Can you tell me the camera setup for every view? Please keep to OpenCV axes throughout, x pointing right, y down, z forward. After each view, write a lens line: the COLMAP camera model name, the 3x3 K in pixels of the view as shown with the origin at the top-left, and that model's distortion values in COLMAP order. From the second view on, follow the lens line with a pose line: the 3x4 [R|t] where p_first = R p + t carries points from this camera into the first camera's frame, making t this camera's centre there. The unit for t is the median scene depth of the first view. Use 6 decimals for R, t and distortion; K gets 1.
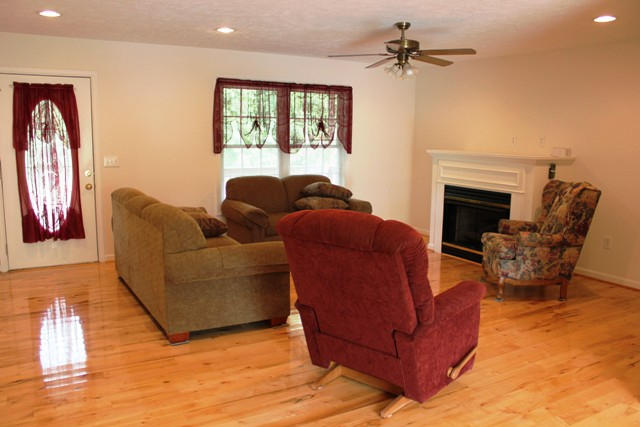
lens RADIAL K [[534.7, 0, 319.4], [0, 534.7, 211.4], [0, 0, 1]] dist [-0.137647, 0.095334]
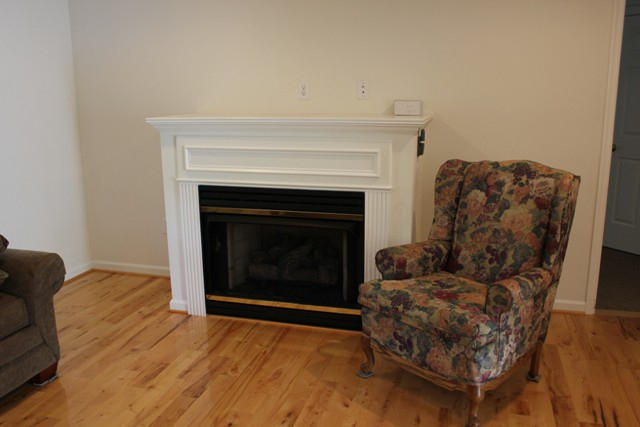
lens RADIAL K [[534.7, 0, 319.1], [0, 534.7, 218.1], [0, 0, 1]] dist [-0.137647, 0.095334]
pose [[0.710528, -0.170051, 0.682812, -0.030545], [0.118053, 0.985414, 0.122568, -0.067887], [-0.693696, -0.006480, 0.720239, 0.559685]]
